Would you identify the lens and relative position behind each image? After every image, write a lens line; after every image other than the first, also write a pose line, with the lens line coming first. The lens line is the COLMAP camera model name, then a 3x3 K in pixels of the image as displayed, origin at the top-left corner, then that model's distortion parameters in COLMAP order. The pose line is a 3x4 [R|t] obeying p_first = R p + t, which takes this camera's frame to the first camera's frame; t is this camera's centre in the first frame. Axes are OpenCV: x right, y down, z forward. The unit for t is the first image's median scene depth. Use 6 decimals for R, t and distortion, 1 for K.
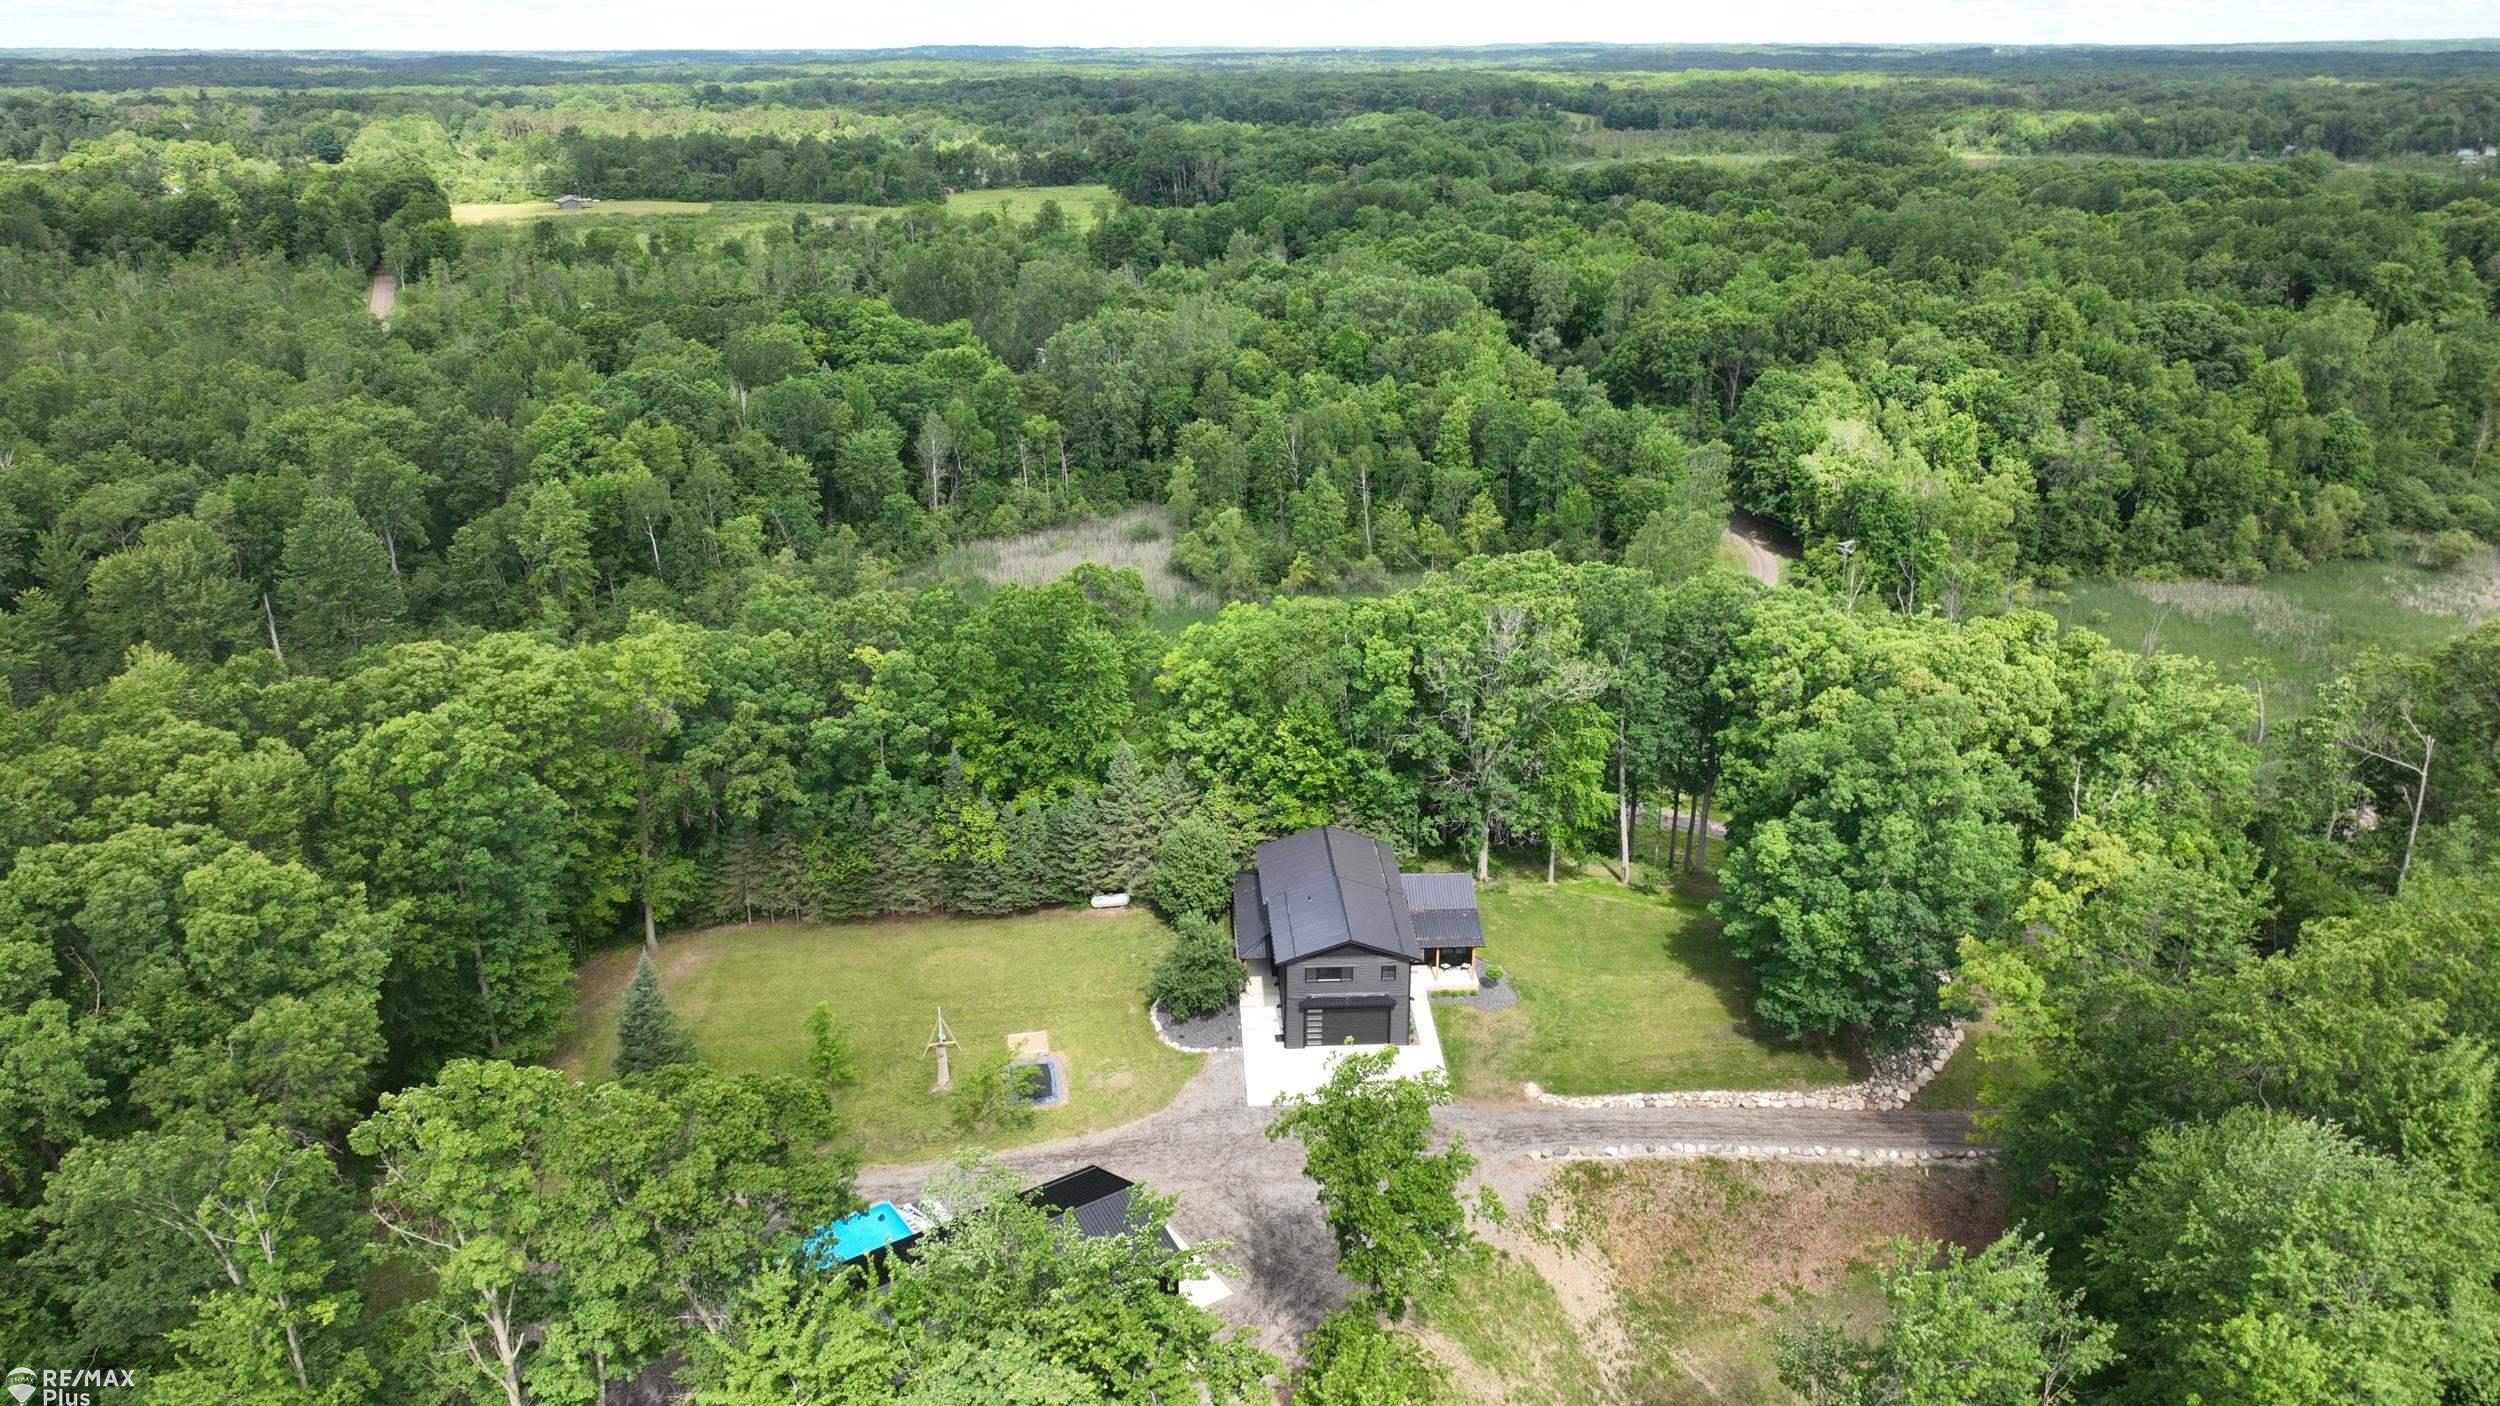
lens RADIAL K [[1757.1, 0, 1250.0], [0, 1757.1, 703.0], [0, 0, 1]] dist [0.002645, 0.009601]
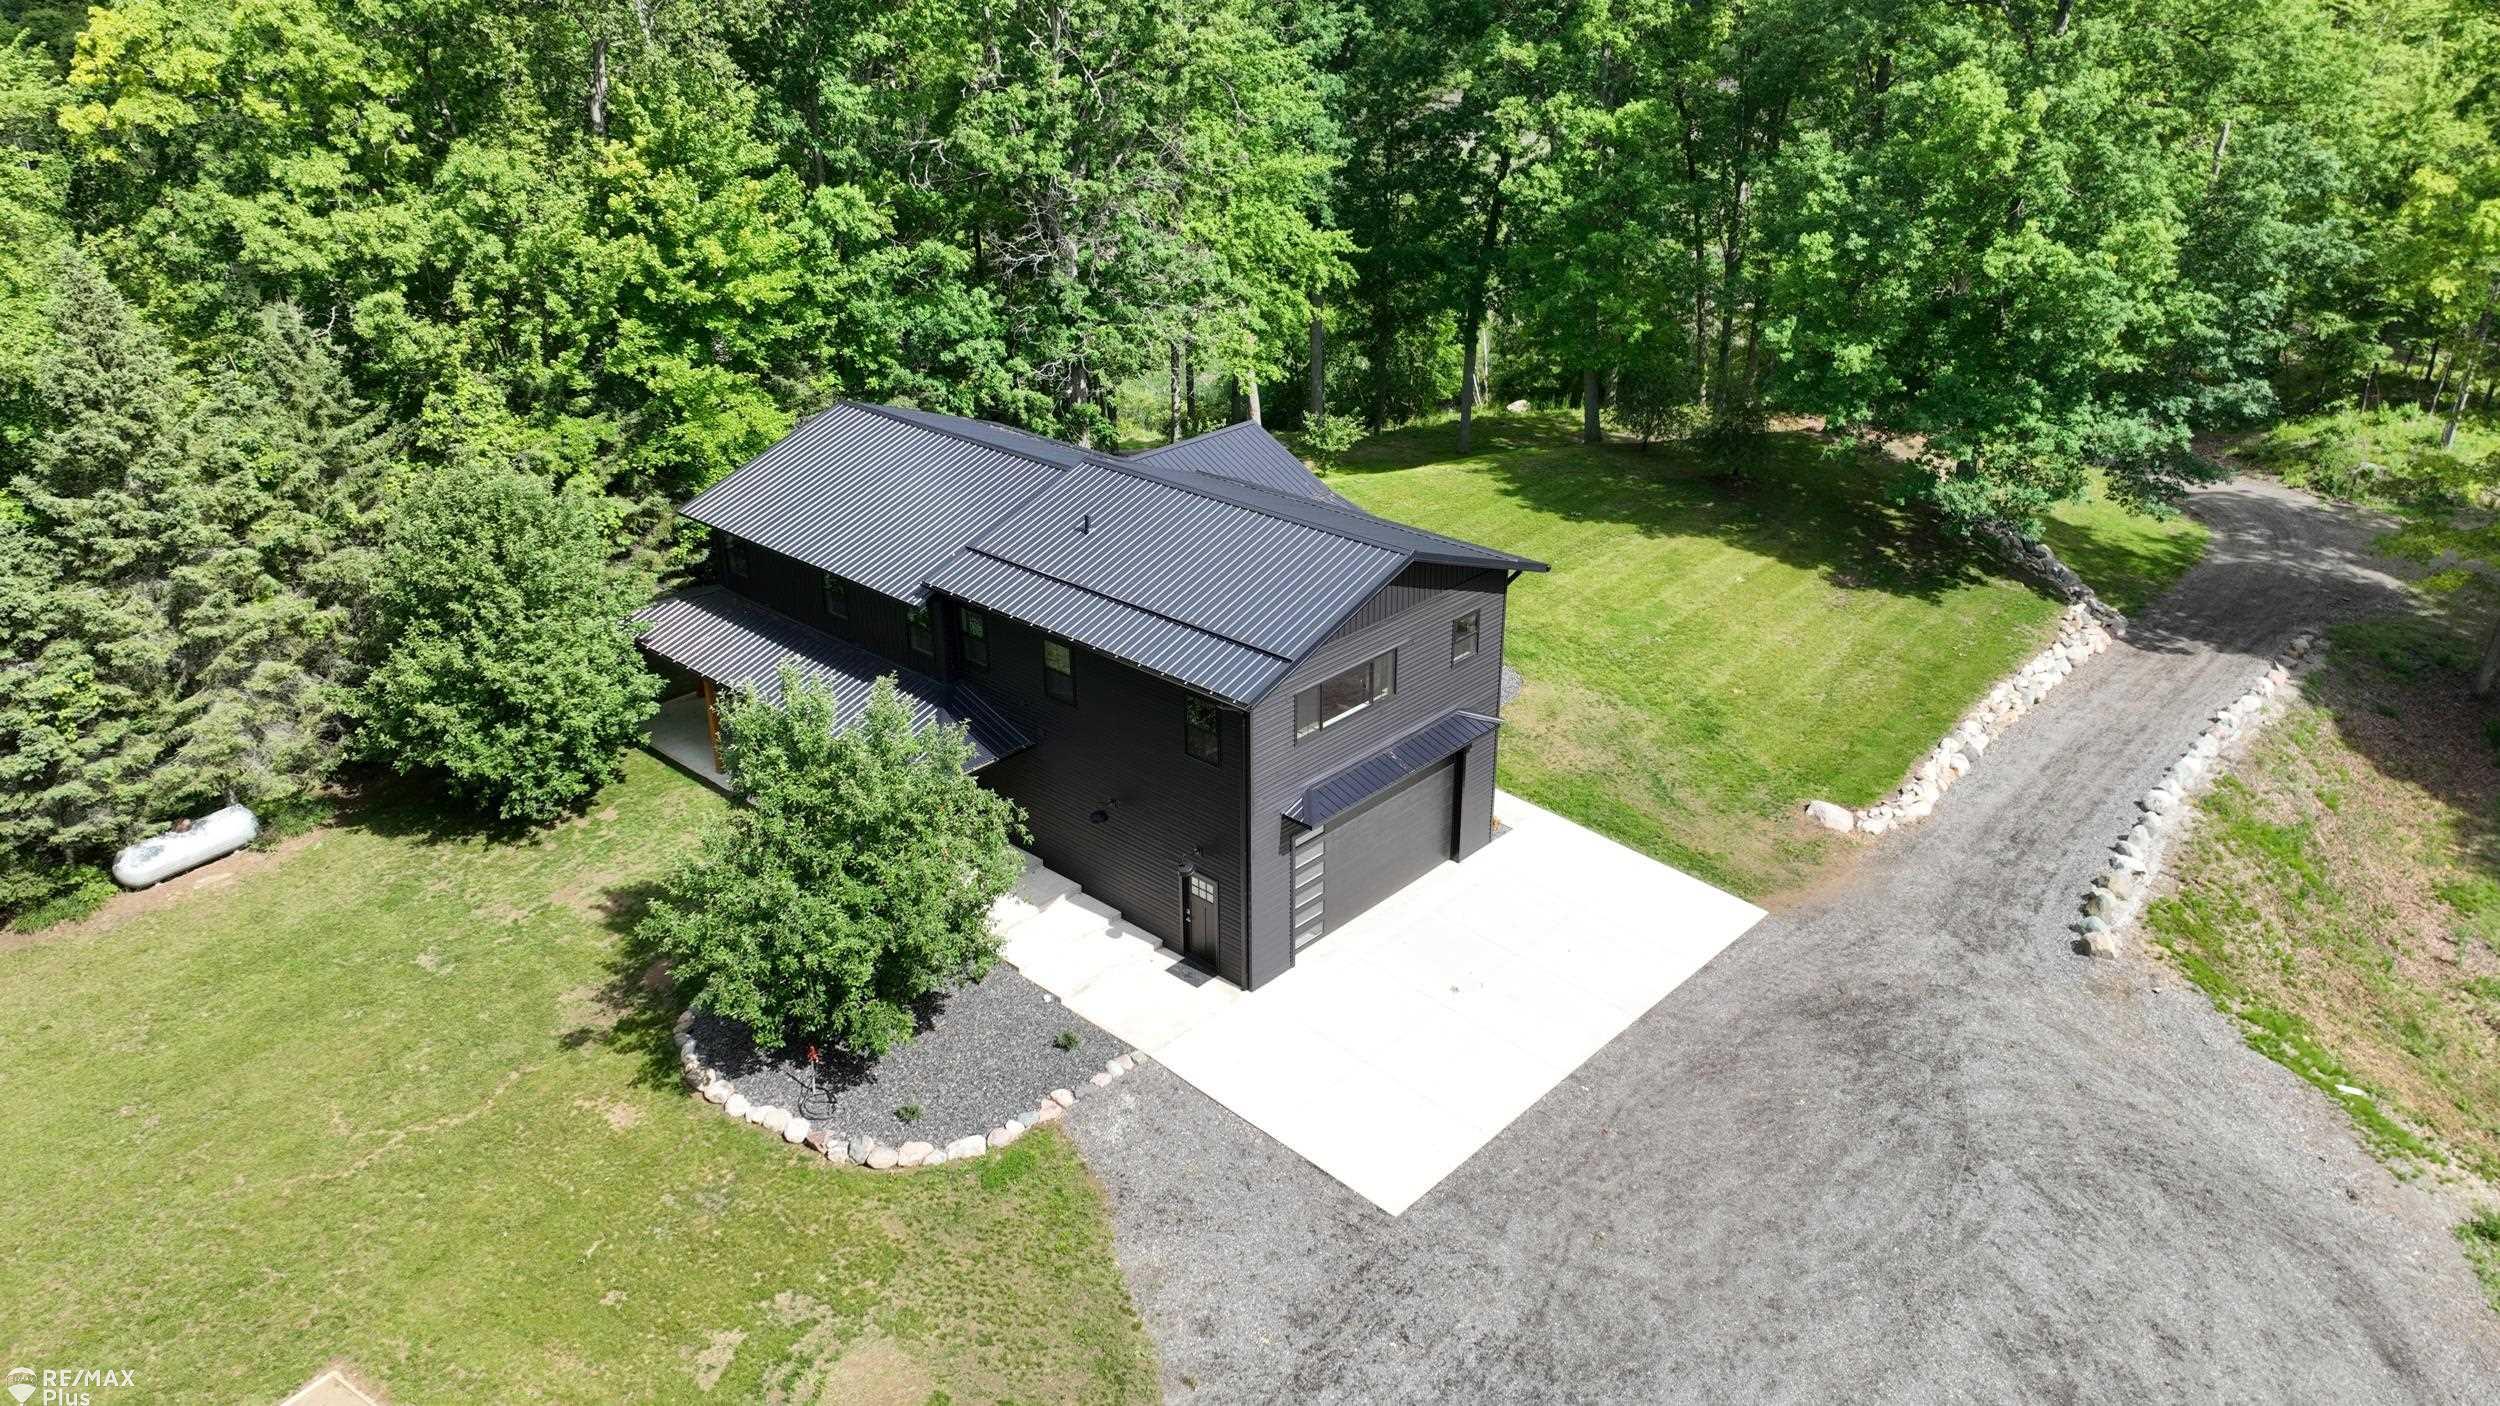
lens RADIAL K [[1757.1, 0, 1250.0], [0, 1757.1, 703.0], [0, 0, 1]] dist [0.002645, 0.009601]
pose [[0.713326, -0.298542, 0.634065, -0.079975], [0.251565, 0.953509, 0.165937, 0.051668], [-0.654126, 0.041142, 0.755266, 0.398552]]
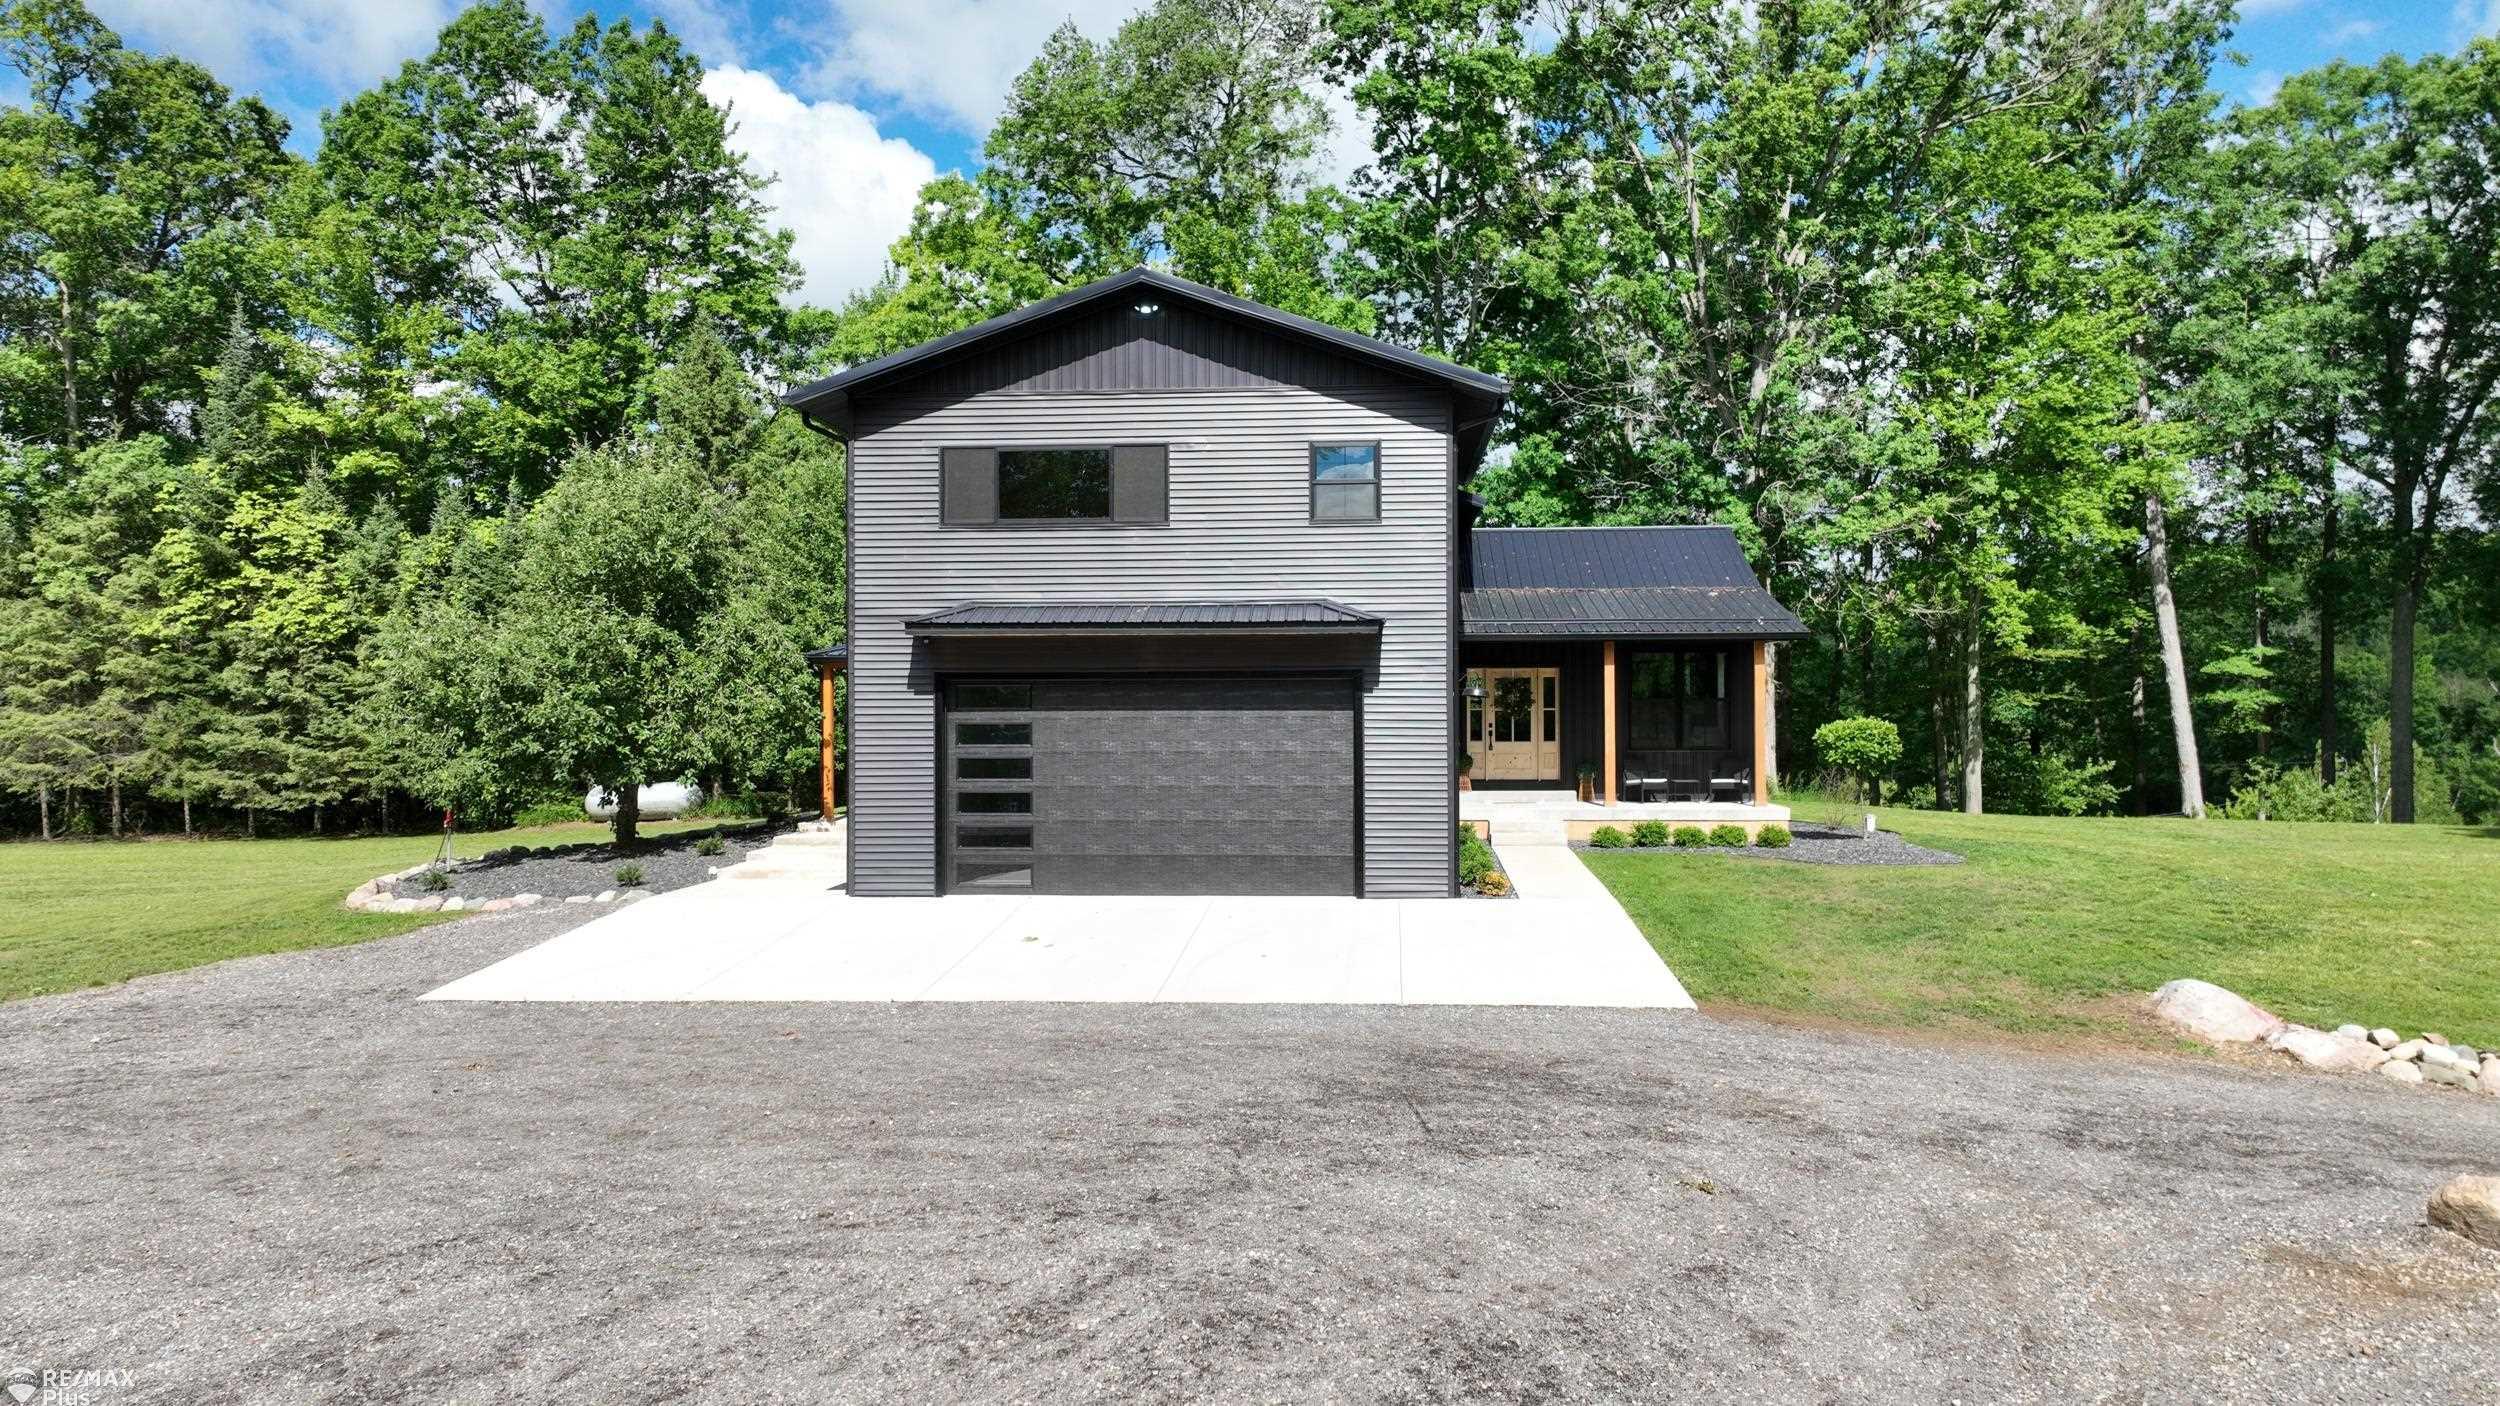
lens RADIAL K [[1757.1, 0, 1250.0], [0, 1757.1, 703.0], [0, 0, 1]] dist [0.002645, 0.009601]
pose [[0.992278, -0.004789, -0.123942, 0.047171], [-0.039617, 0.934674, -0.353291, 0.126893], [0.117538, 0.355473, 0.927267, 0.416988]]
